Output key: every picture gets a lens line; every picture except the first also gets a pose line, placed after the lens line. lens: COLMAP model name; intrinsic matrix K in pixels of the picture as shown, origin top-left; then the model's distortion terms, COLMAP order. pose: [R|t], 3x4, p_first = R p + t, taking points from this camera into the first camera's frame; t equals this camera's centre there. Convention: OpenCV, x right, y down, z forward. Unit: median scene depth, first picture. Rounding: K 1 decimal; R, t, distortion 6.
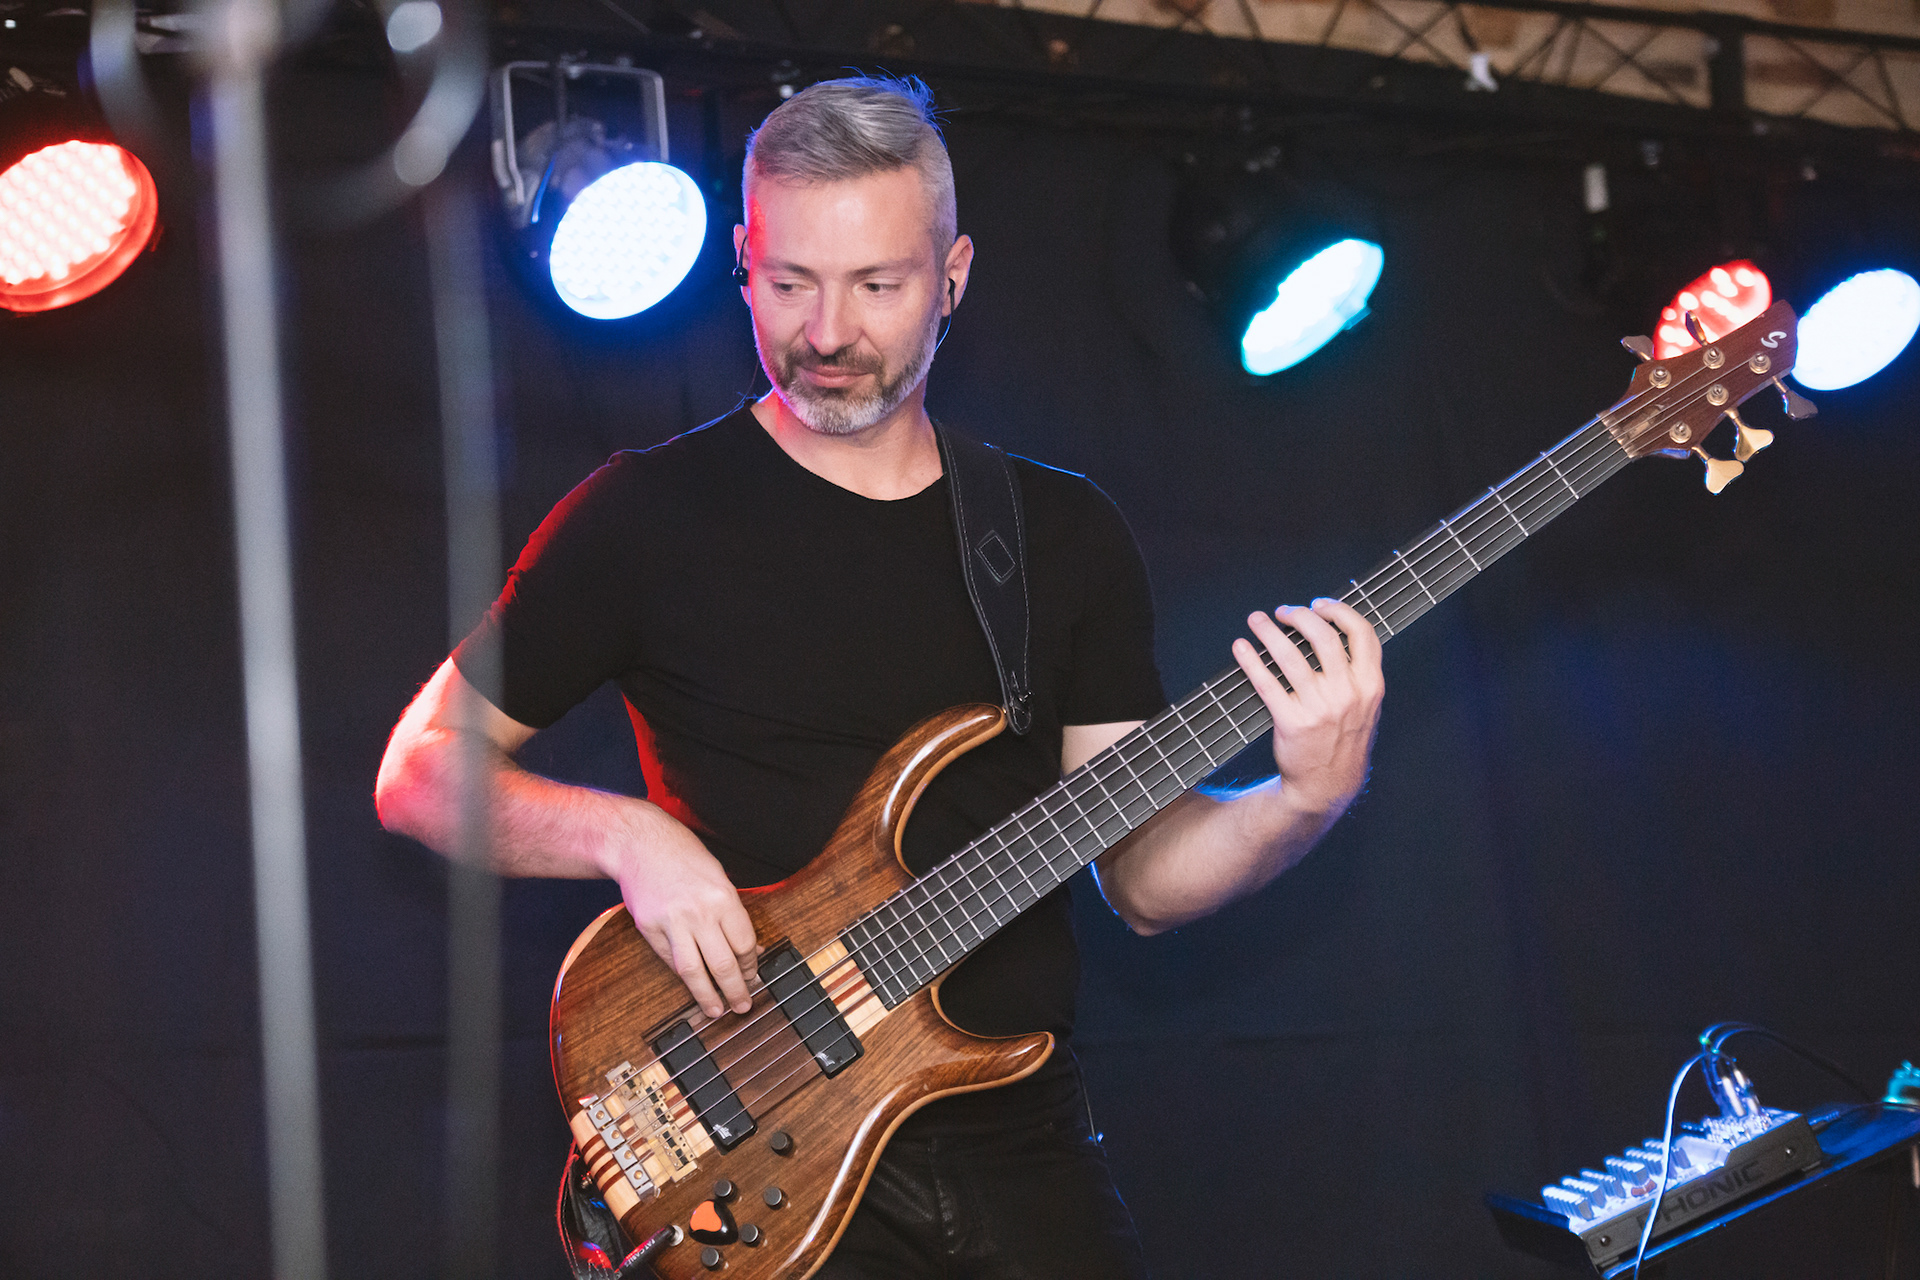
lens RADIAL K [[5522.0, 0, 960.0], [0, 5522.0, 640.0], [0, 0, 1]] dist [0.051021, 1.433459]
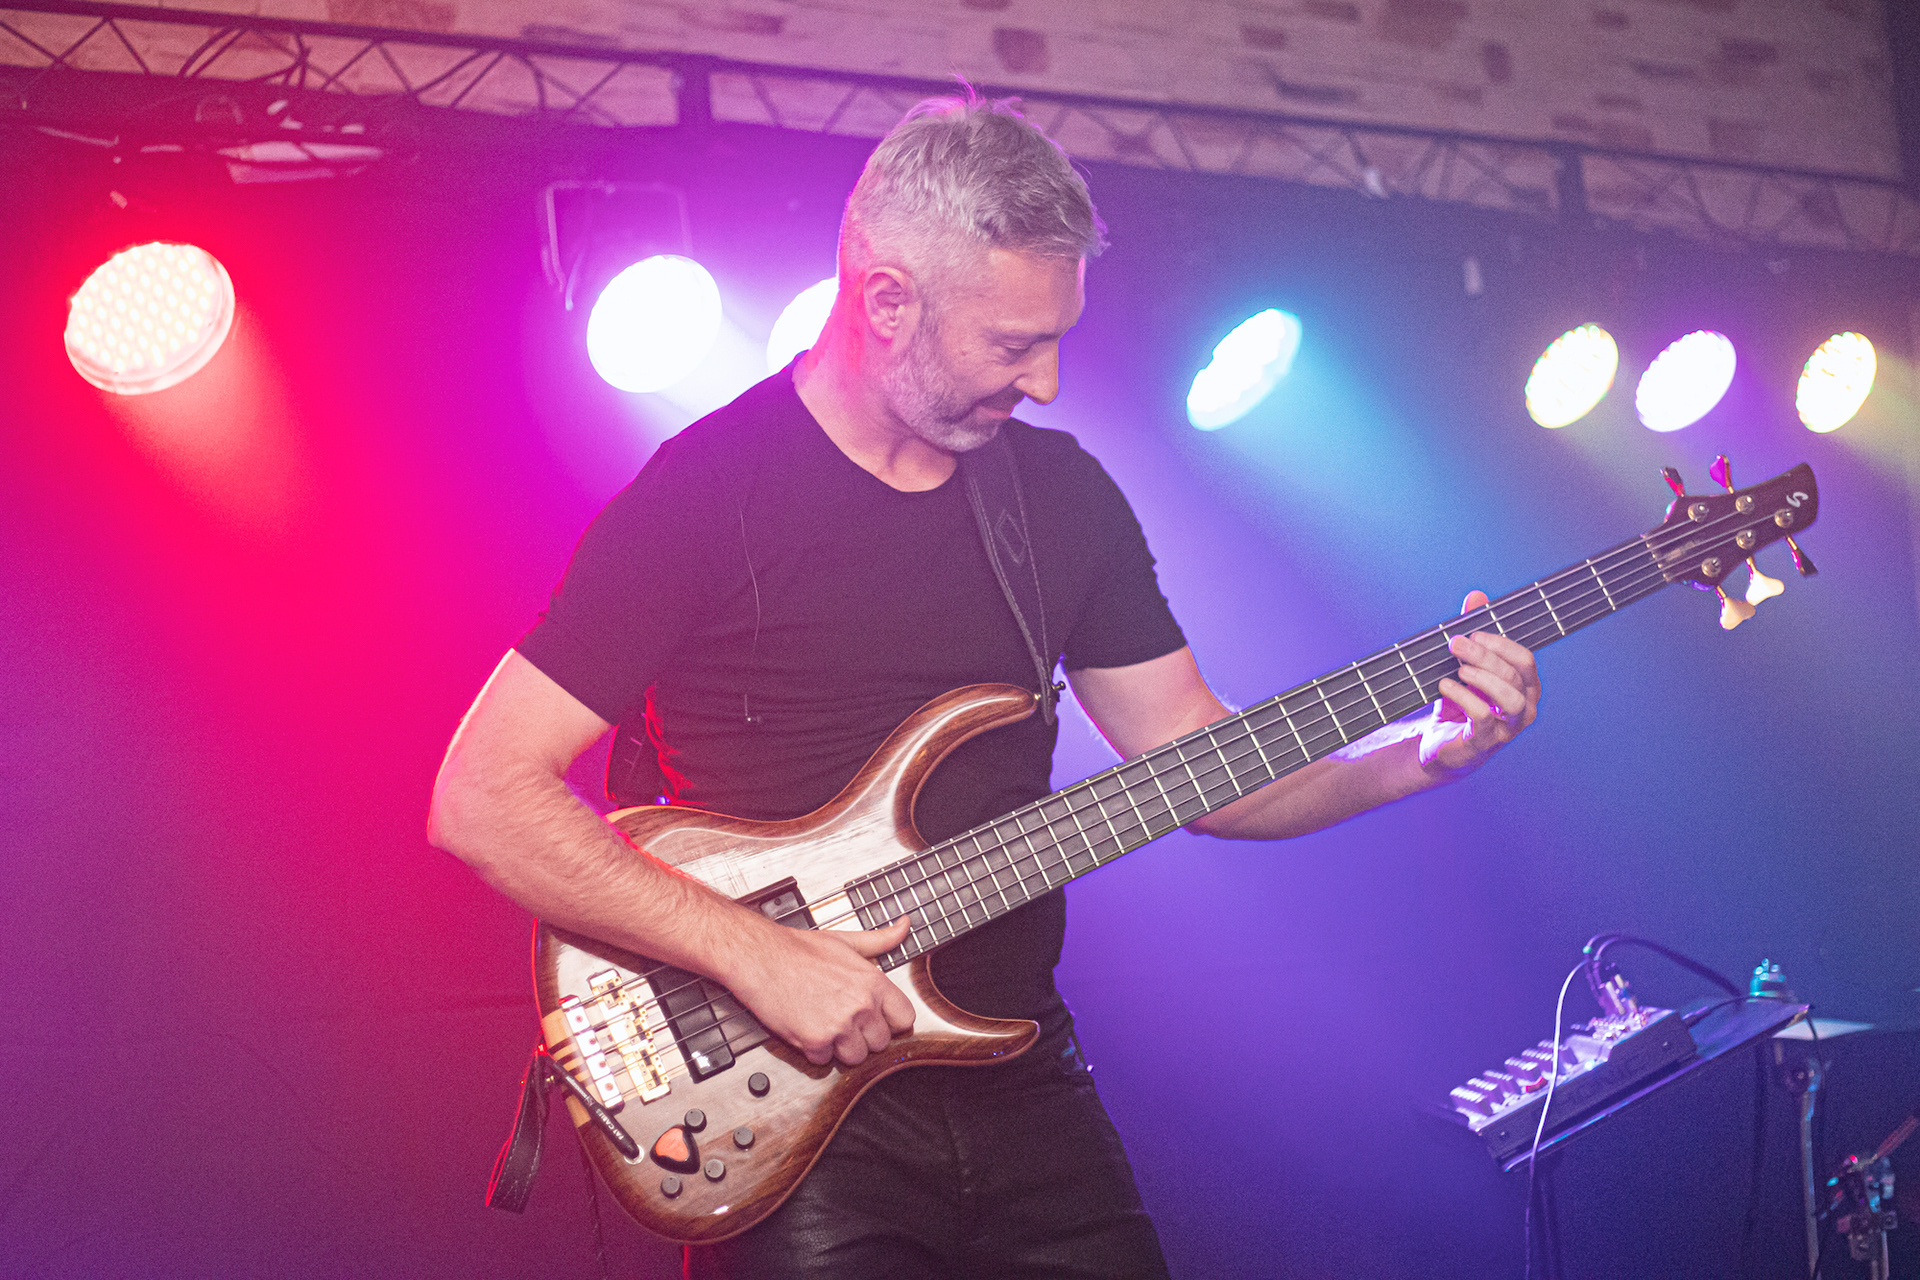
lens RADIAL K [[3263.8, 0, 958.4], [0, 3263.8, 695.0], [0, 0, 1]] dist [-0.261241, 0.070807]
pose [[0.997118, -0.045838, -0.060445, 0.050060], [0.044589, 0.998766, -0.021855, 0.029863], [0.061373, 0.019097, 0.997932, 0.344230]]
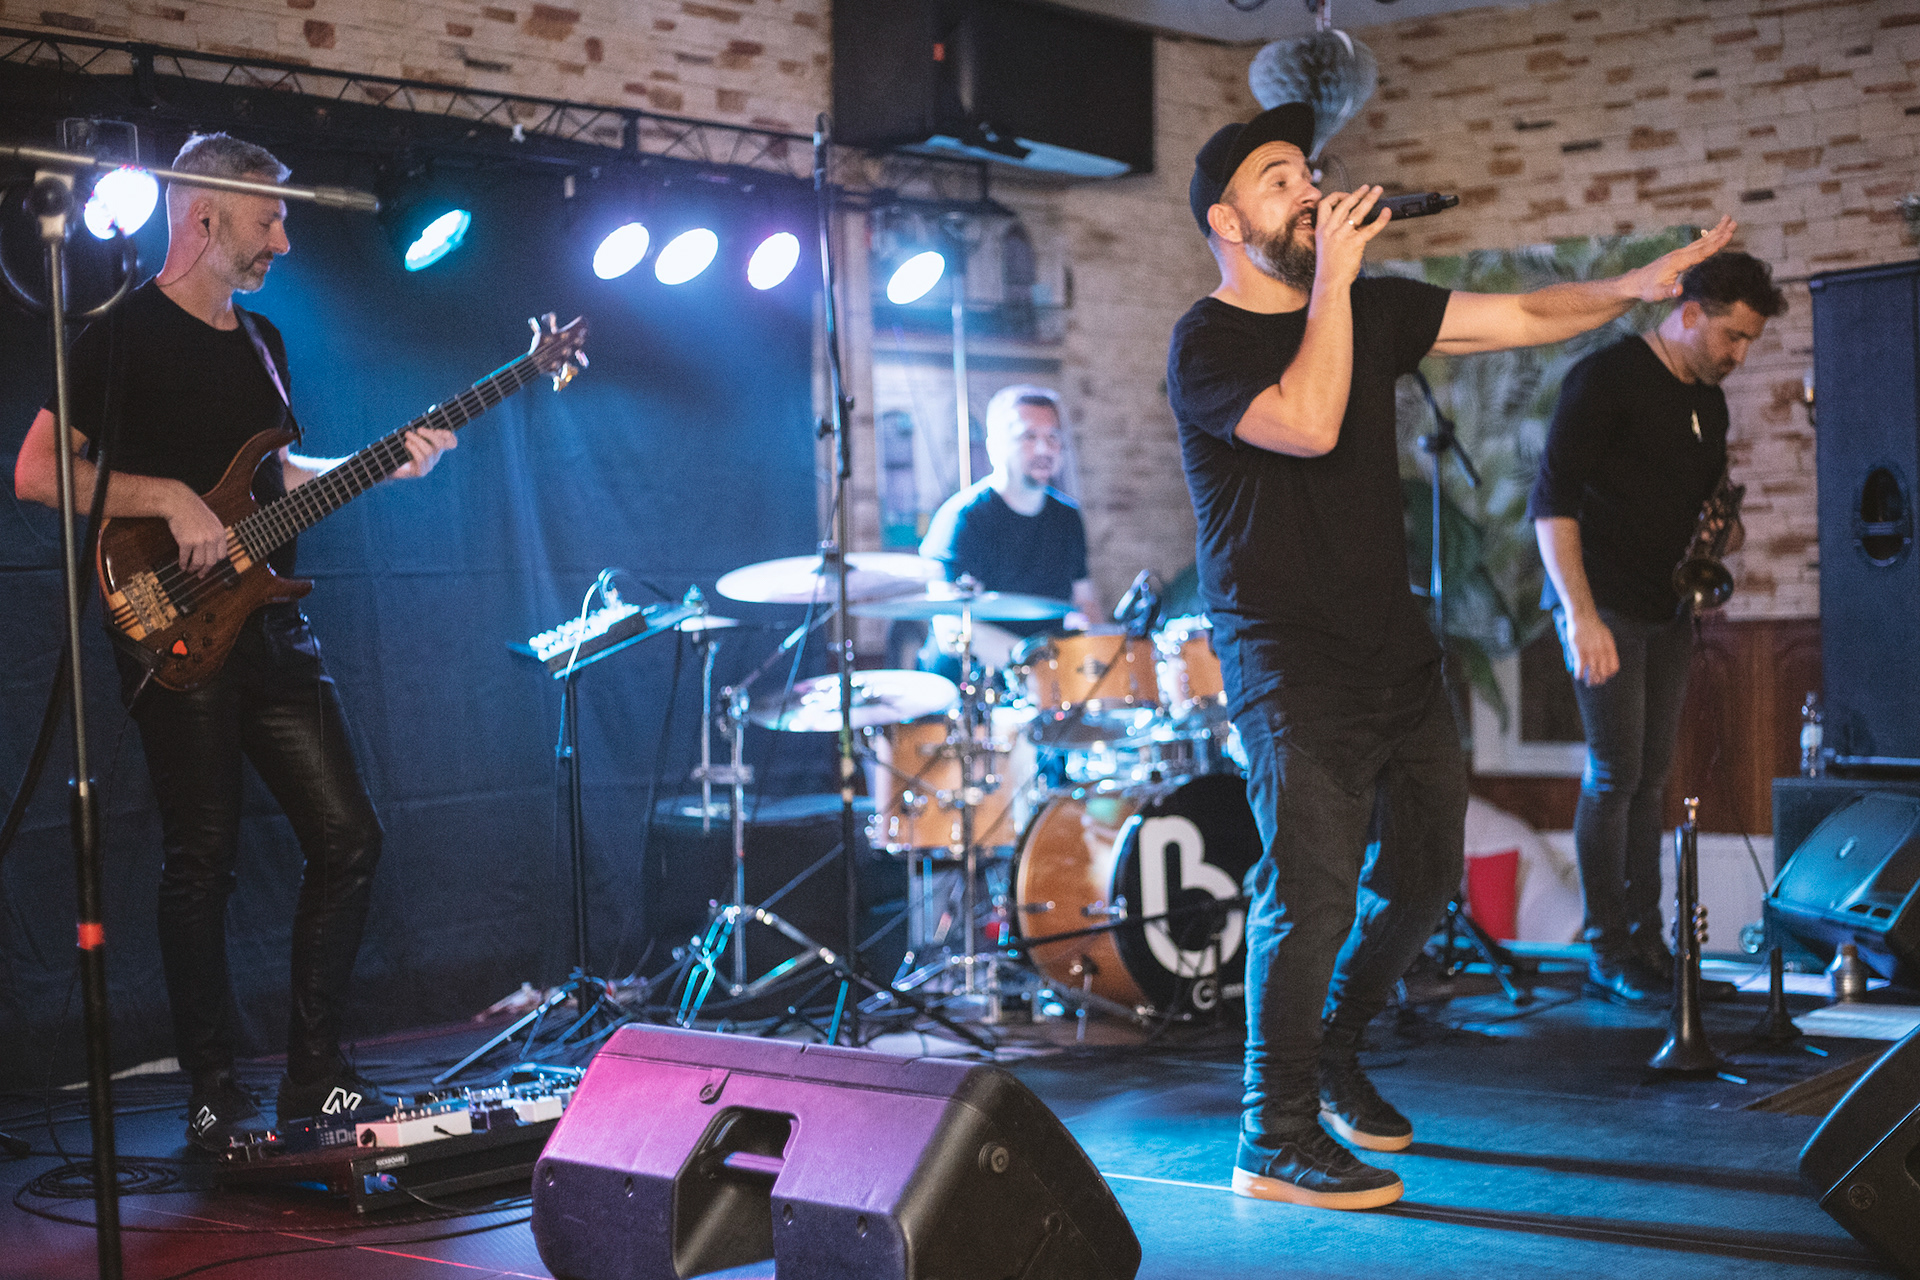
lens RADIAL K [[3007.0, 0, 960.0], [0, 3007.0, 640.0], [0, 0, 1]] dist [0.005999, -0.002472]
pose [[0.971736, 0.013544, 0.235683, -0.017243], [-0.036289, 0.995057, 0.092438, -0.024220], [-0.233266, -0.098377, 0.967424, -0.270056]]
